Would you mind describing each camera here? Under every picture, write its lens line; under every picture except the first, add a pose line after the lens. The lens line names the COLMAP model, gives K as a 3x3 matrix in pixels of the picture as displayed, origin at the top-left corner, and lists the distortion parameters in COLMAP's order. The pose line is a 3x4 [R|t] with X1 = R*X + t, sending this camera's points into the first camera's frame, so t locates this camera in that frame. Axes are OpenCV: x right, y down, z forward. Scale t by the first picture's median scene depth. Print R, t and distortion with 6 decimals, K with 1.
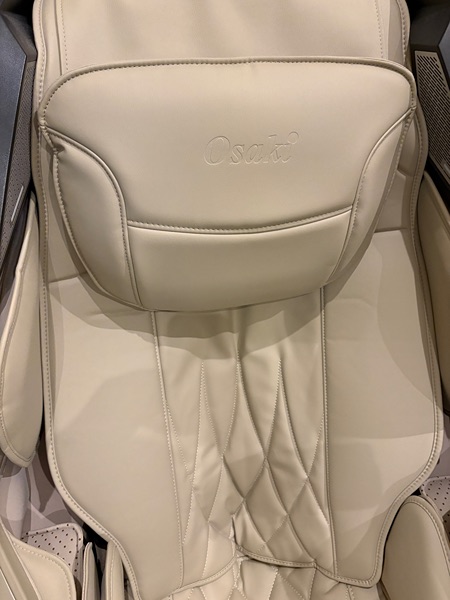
lens RADIAL K [[451.0, 0, 221.6], [0, 451.0, 302.4], [0, 0, 1]] dist [0.018019, -0.004193]
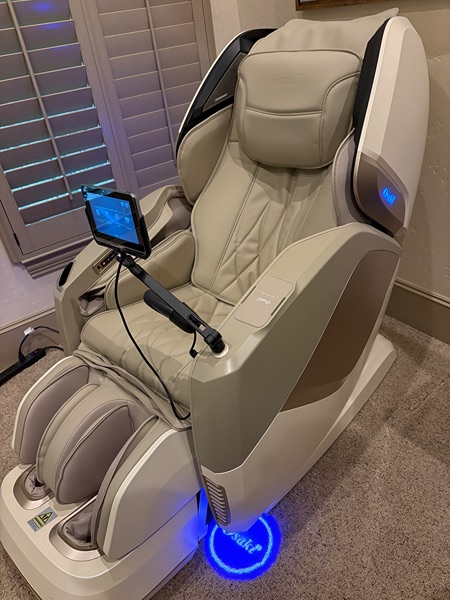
lens RADIAL K [[451.0, 0, 221.6], [0, 451.0, 302.4], [0, 0, 1]] dist [0.018019, -0.004193]
pose [[0.631536, 0.342387, -0.695653, 1.401604], [-0.488338, 0.872544, -0.013879, 0.670441], [0.602236, 0.348479, 0.718244, -0.444377]]
